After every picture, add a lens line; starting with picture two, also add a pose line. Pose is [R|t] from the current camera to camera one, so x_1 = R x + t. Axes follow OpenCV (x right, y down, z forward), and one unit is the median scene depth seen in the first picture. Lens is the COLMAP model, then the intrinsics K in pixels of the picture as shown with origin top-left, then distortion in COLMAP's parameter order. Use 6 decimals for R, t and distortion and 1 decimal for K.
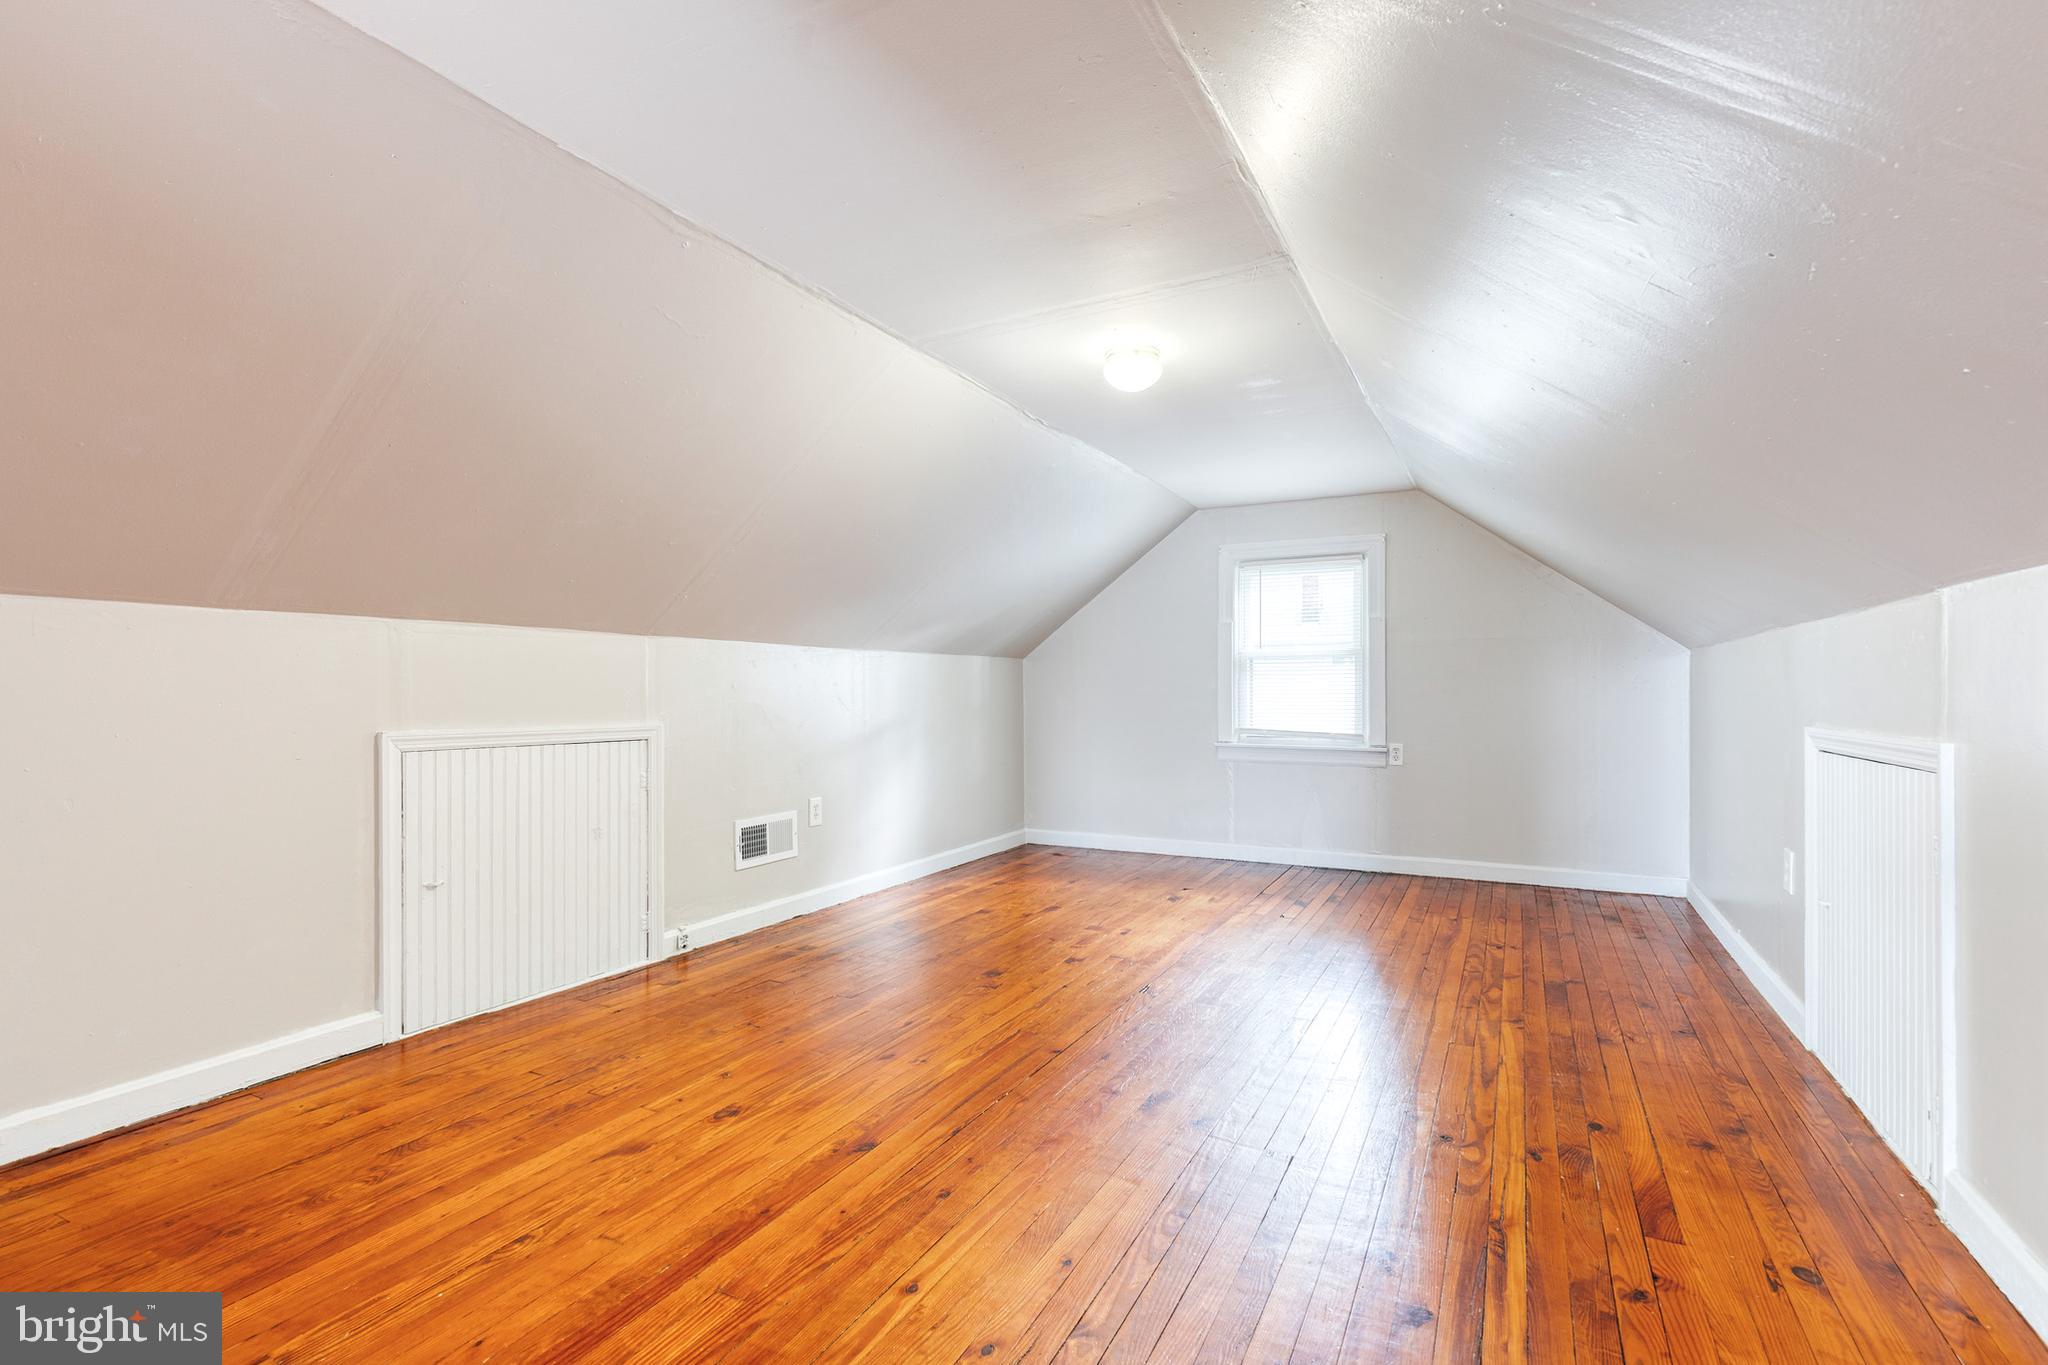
lens RADIAL K [[926.2, 0, 1047.1], [0, 926.2, 676.9], [0, 0, 1]] dist [0.006603, -0.001010]
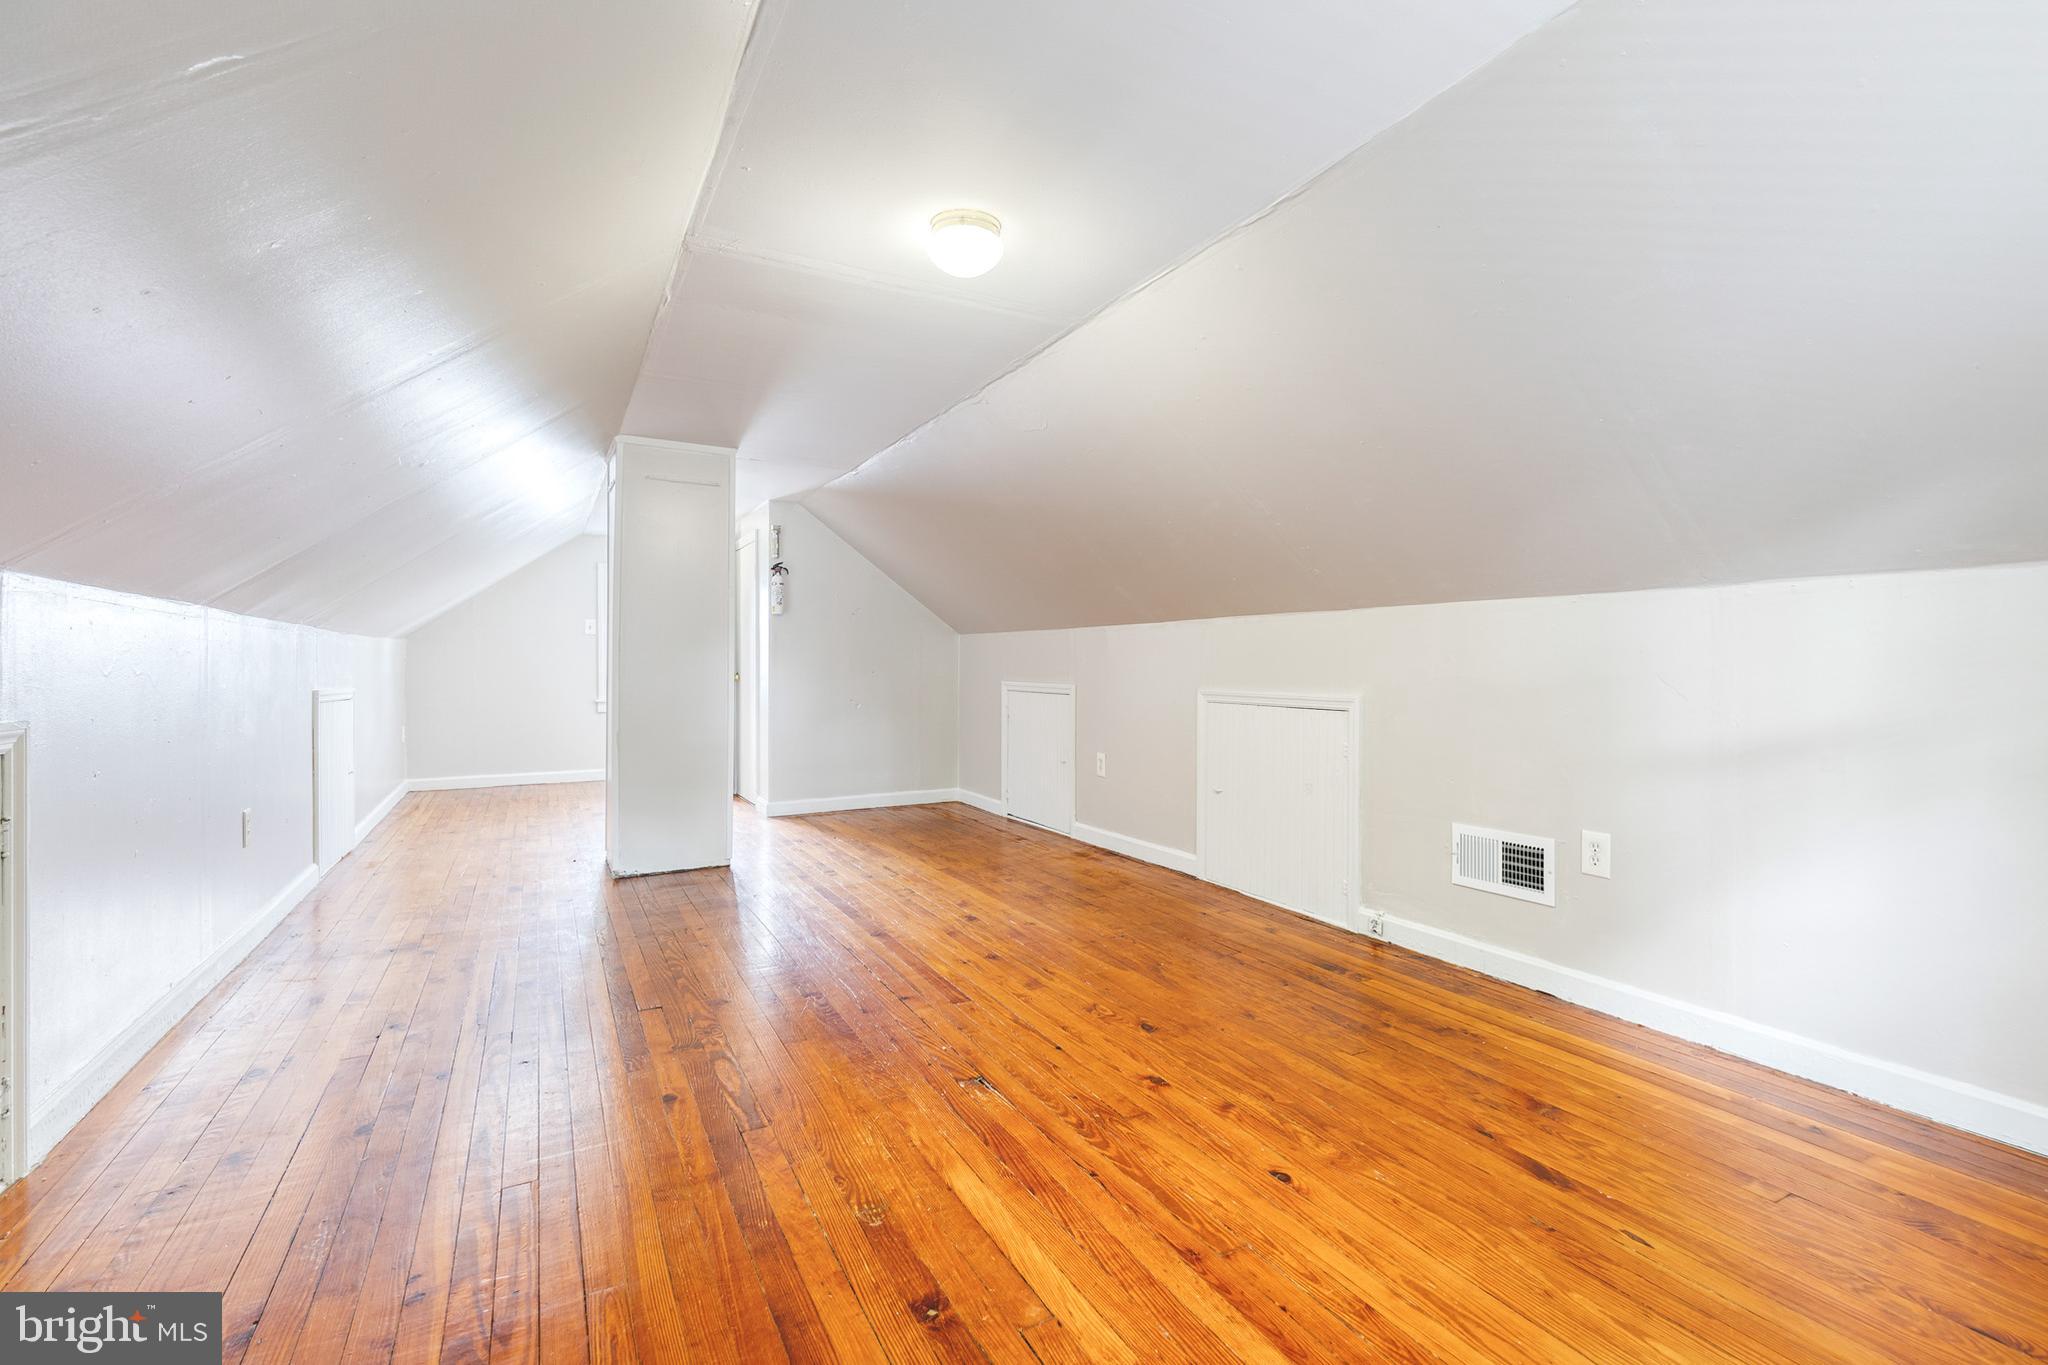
lens RADIAL K [[913.3, 0, 1045.1], [0, 913.3, 681.6], [0, 0, 1]] dist [0.008472, -0.003779]
pose [[-0.558730, 0.021711, -0.829065, 0.516784], [0.018072, 0.999739, 0.014001, 0.012625], [0.829153, -0.007161, -0.558976, 1.123272]]
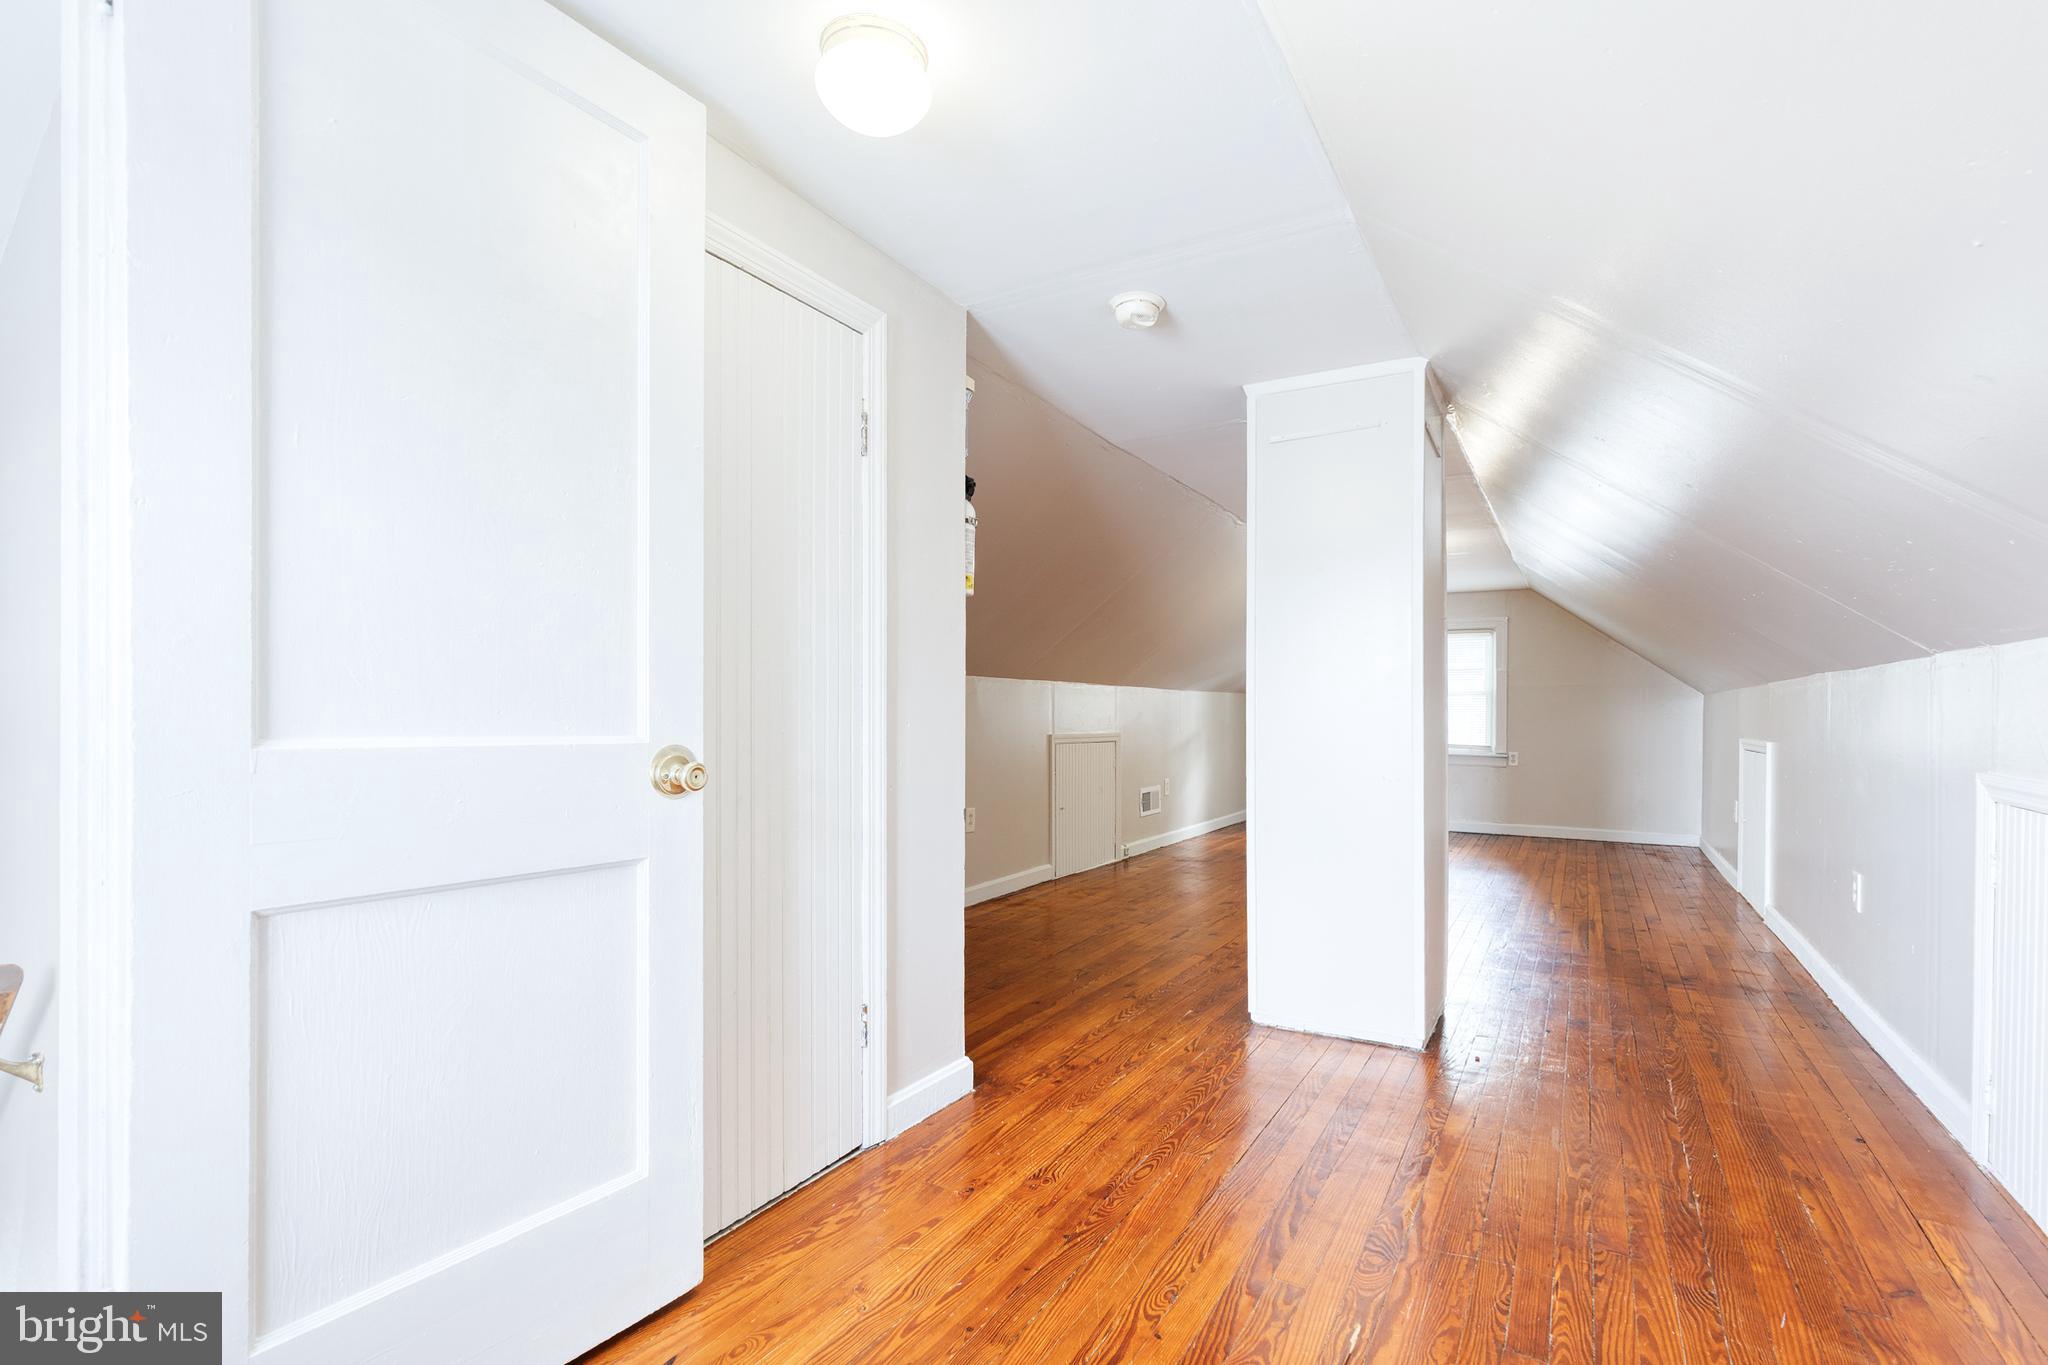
lens RADIAL K [[940.2, 0, 1045.0], [0, 940.2, 696.5], [0, 0, 1]] dist [0.010457, -0.000750]
pose [[0.998700, 0.006507, -0.050547, -0.416469], [-0.006577, 0.999978, -0.001224, -0.018819], [0.050538, 0.001555, 0.998721, -0.788483]]
